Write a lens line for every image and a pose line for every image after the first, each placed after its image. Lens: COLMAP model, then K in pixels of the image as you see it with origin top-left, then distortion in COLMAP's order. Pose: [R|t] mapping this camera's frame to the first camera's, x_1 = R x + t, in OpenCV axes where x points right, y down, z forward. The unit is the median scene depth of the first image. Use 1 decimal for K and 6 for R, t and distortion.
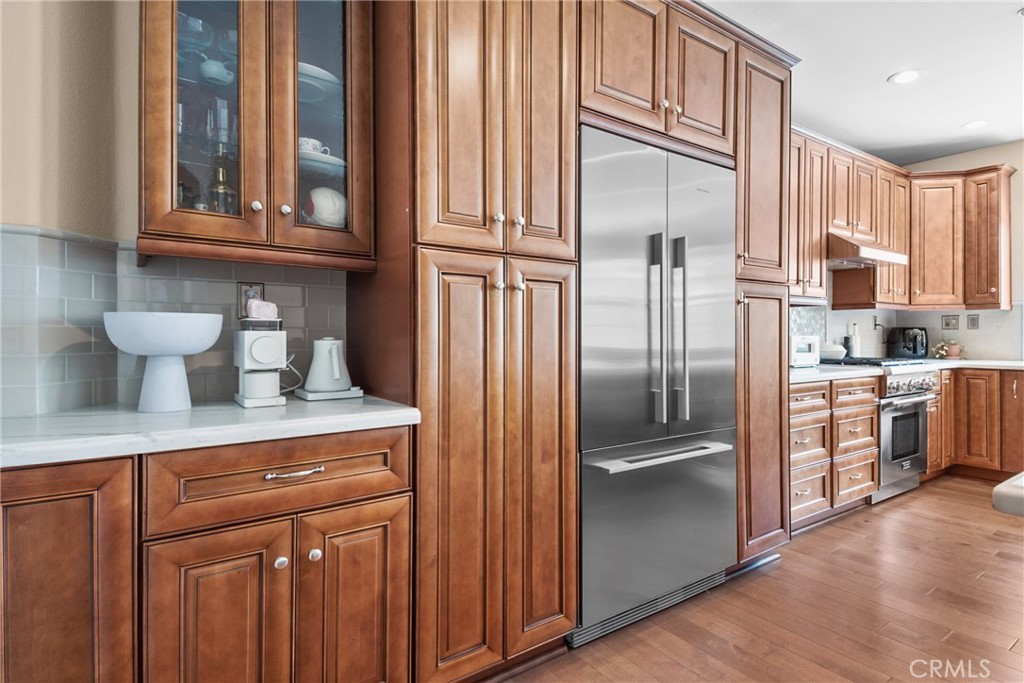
lens RADIAL K [[532.4, 0, 521.9], [0, 532.4, 332.7], [0, 0, 1]] dist [0.069316, -0.047417]
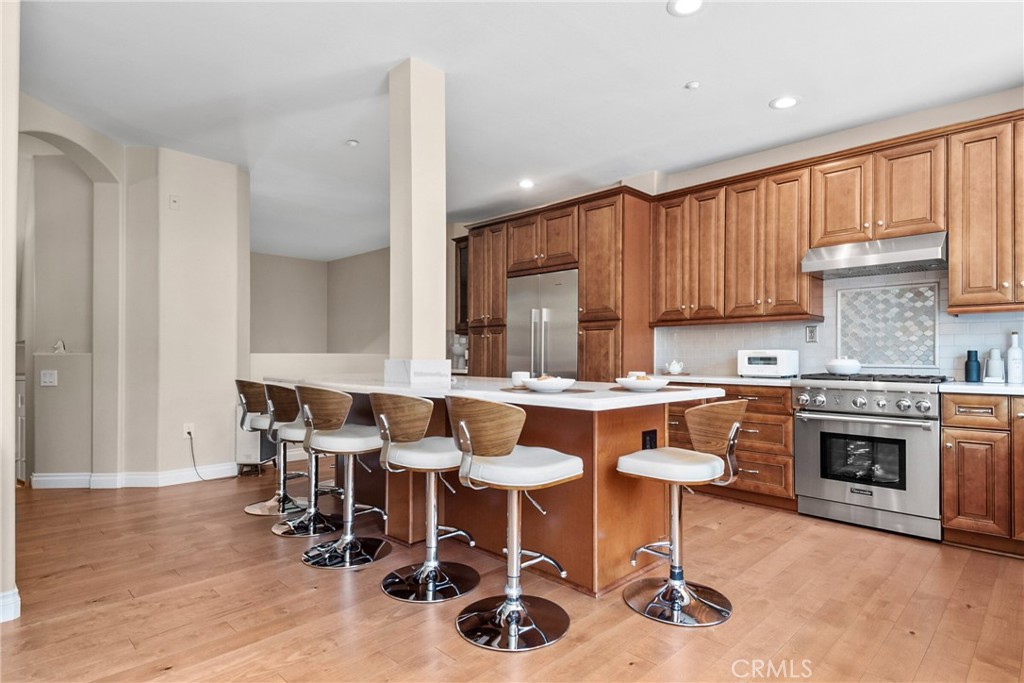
lens RADIAL K [[533.0, 0, 528.9], [0, 533.0, 353.1], [0, 0, 1]] dist [0.065120, -0.048389]
pose [[0.167534, -0.002448, -0.985863, 2.977348], [0.000275, 0.999997, -0.002436, 0.029787], [0.985866, 0.000137, 0.167535, 0.598945]]
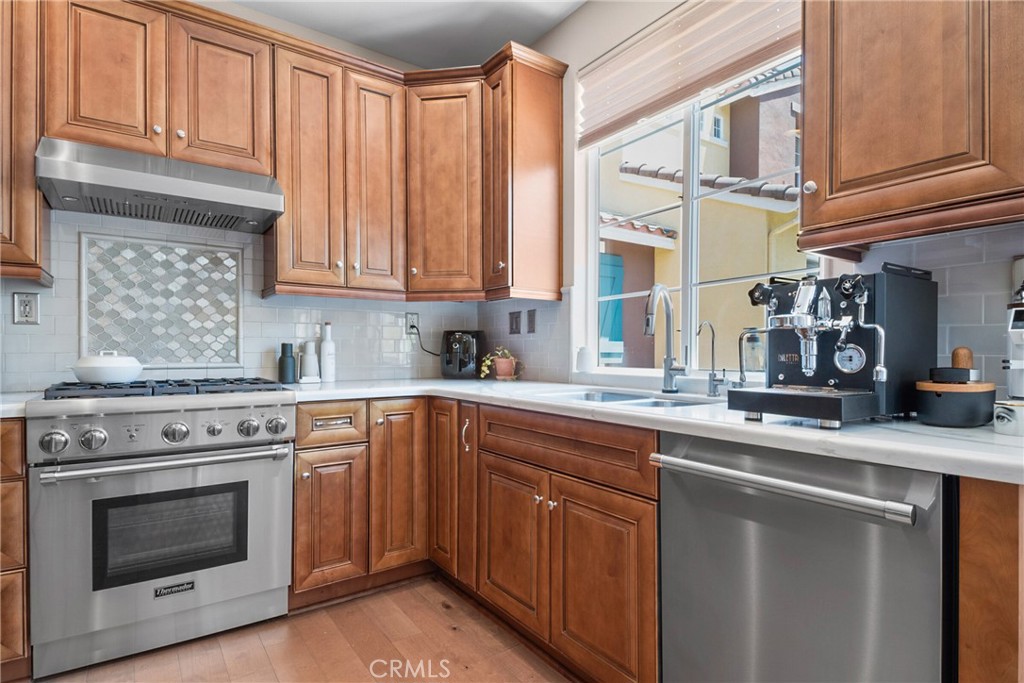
lens RADIAL K [[533.0, 0, 528.9], [0, 533.0, 353.1], [0, 0, 1]] dist [0.065120, -0.048389]
pose [[0.999995, 0.002050, -0.002481, 2.063445], [-0.002037, 0.999983, 0.005549, 0.033372], [0.002492, -0.005544, 0.999982, 0.959695]]
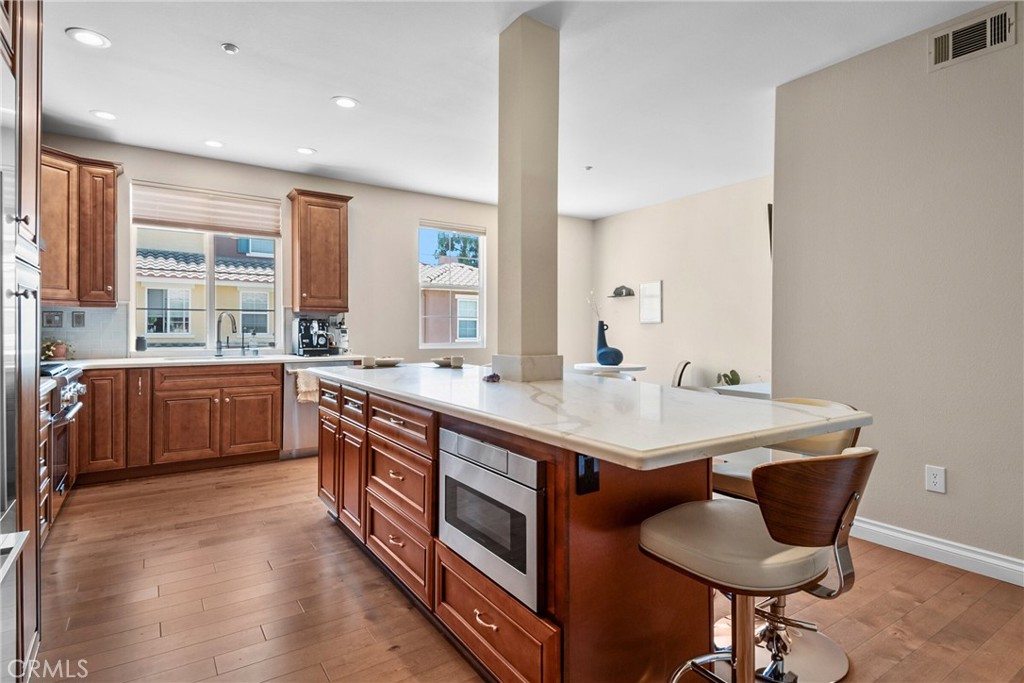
lens RADIAL K [[532.4, 0, 521.9], [0, 532.4, 332.7], [0, 0, 1]] dist [0.069316, -0.047417]
pose [[0.016285, -0.009483, 0.999822, -0.261511], [-0.010247, 0.999901, 0.009651, -0.034461], [-0.999815, -0.010402, 0.016186, 0.543284]]
